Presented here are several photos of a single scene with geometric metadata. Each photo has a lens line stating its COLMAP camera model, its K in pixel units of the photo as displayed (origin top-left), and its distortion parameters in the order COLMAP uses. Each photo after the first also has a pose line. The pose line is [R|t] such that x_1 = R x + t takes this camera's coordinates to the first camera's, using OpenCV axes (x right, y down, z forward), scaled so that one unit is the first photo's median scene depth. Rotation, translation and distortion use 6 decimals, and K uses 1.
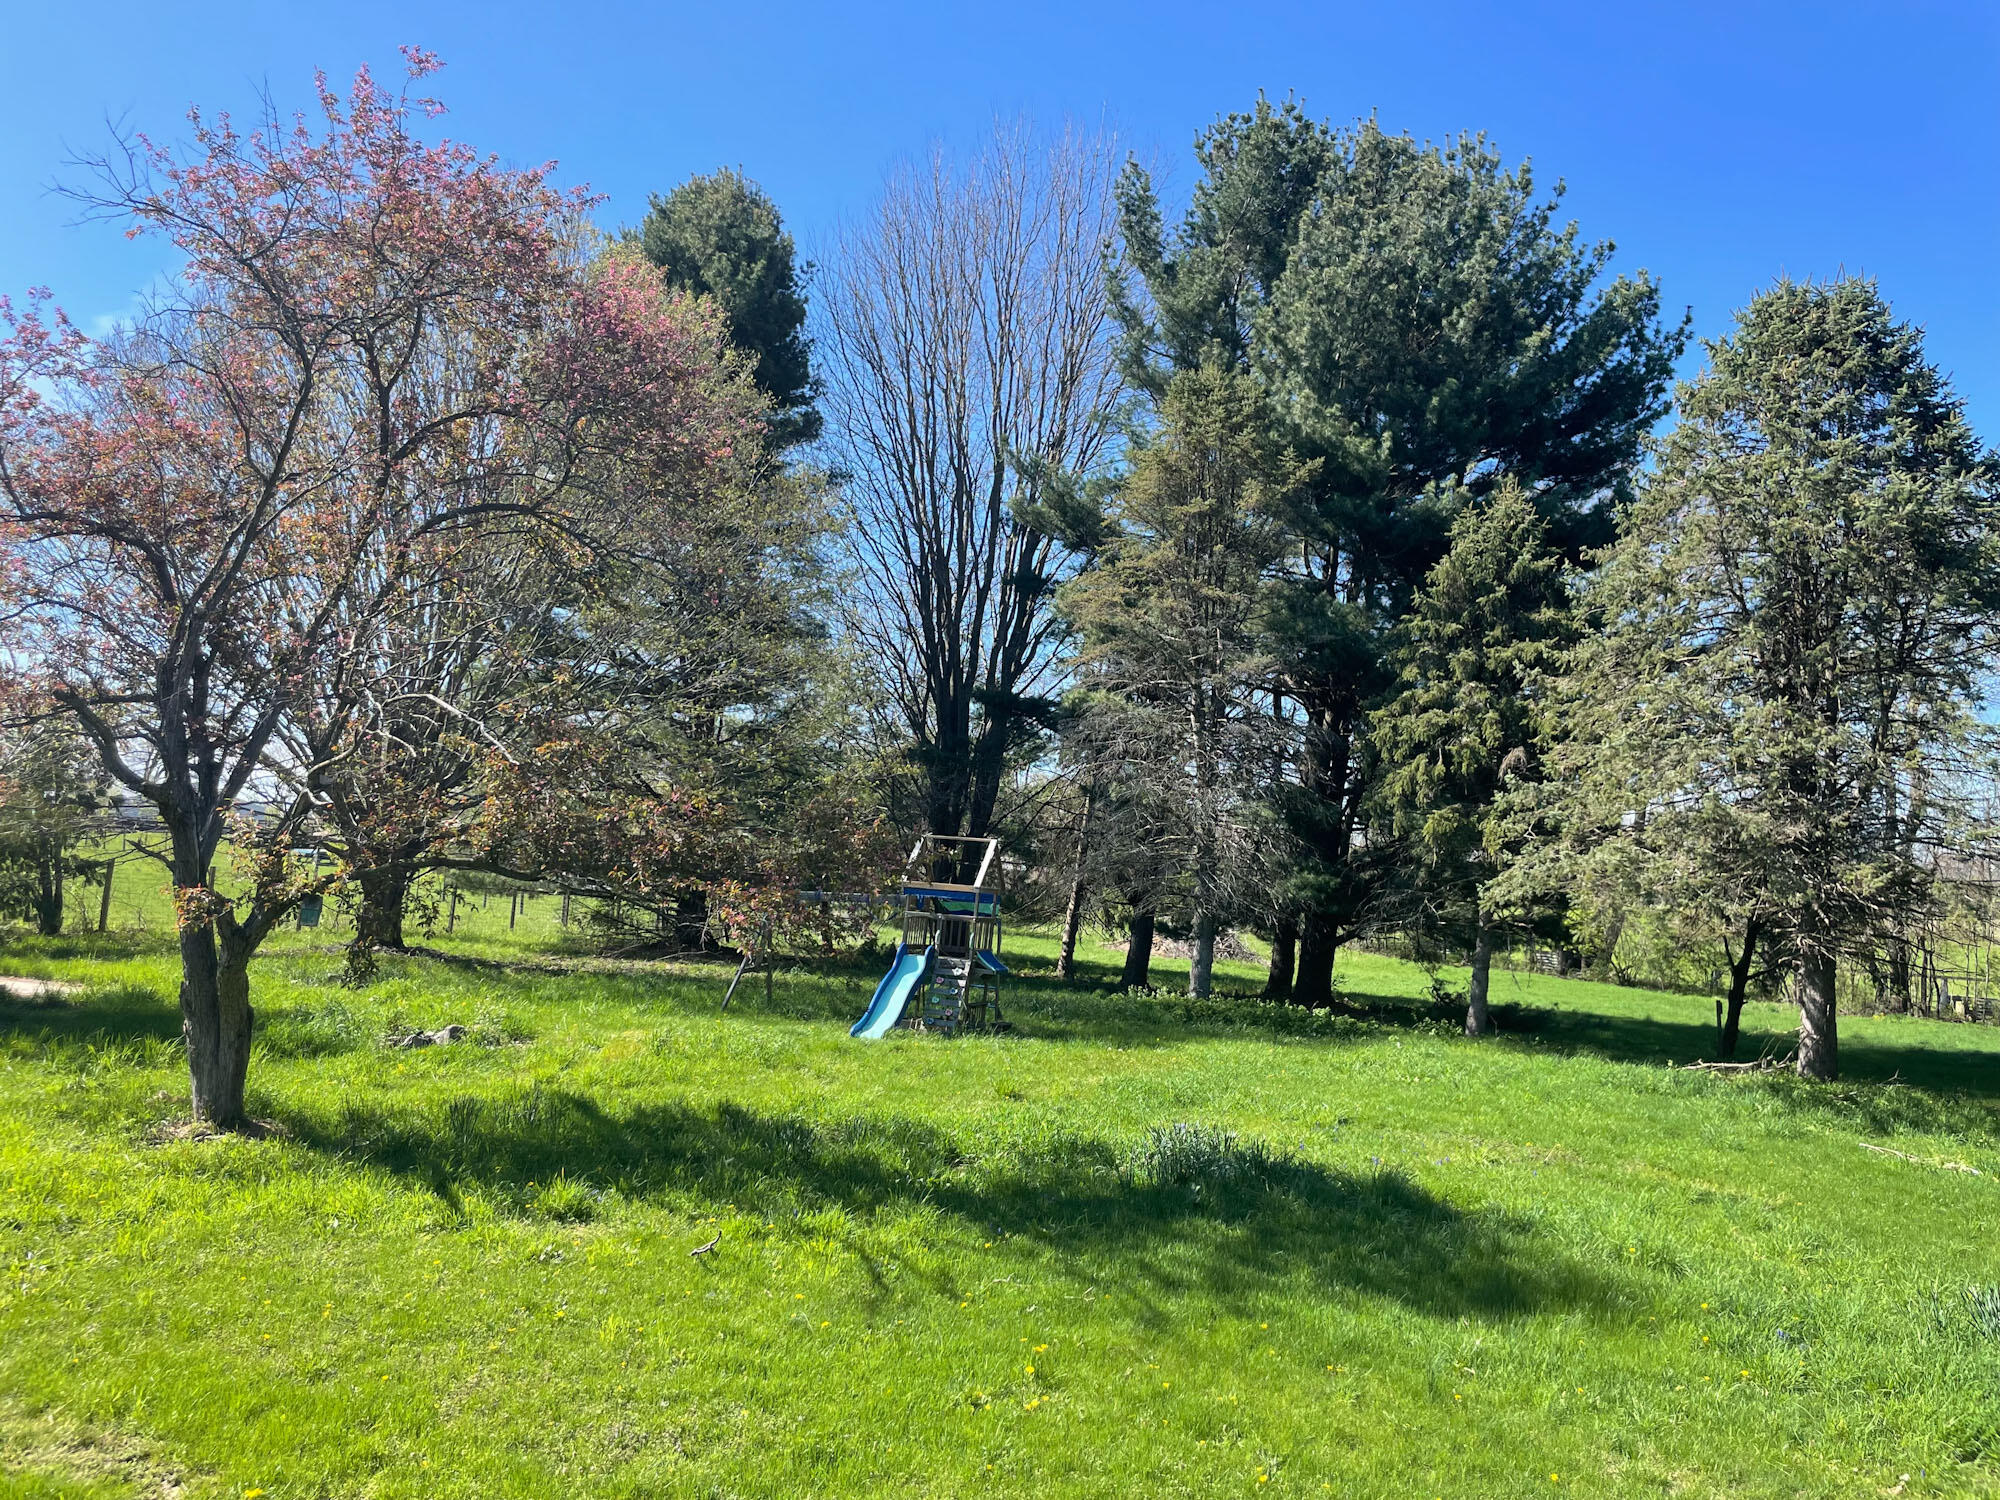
lens RADIAL K [[1554.8, 0, 1067.7], [0, 1554.8, 748.4], [0, 0, 1]] dist [0.052339, -0.001913]
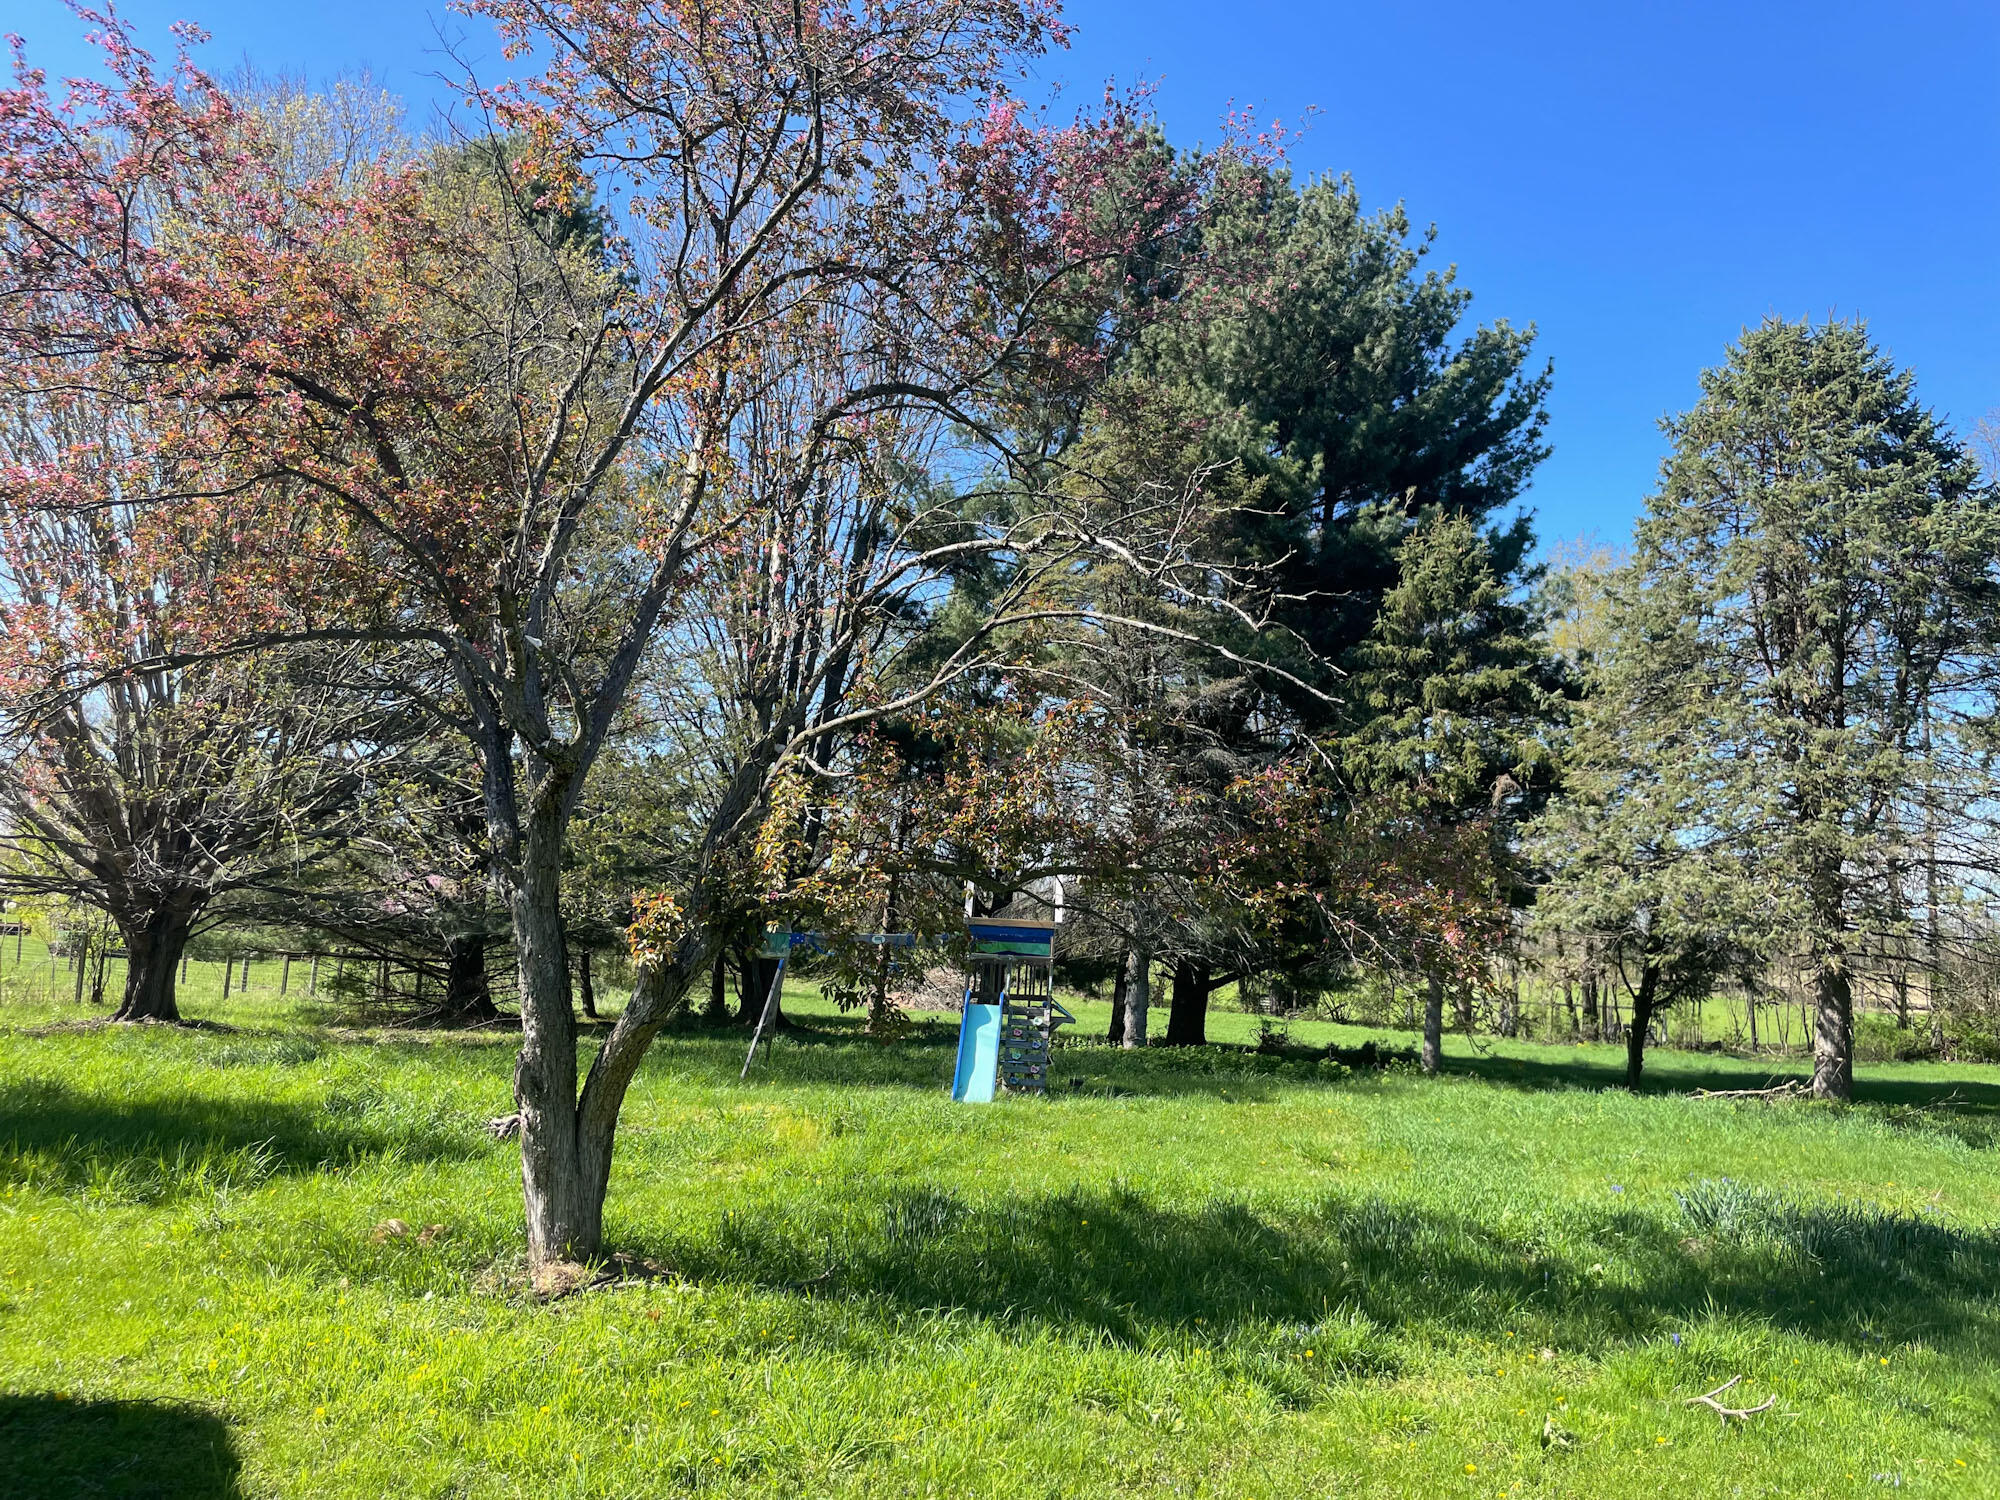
lens RADIAL K [[1557.3, 0, 1064.3], [0, 1557.3, 745.6], [0, 0, 1]] dist [0.006174, 0.002004]
pose [[0.968367, 0.011572, 0.249262, -0.201681], [-0.002437, 0.999315, -0.036925, 0.015718], [-0.249519, 0.035149, 0.967732, 0.116673]]
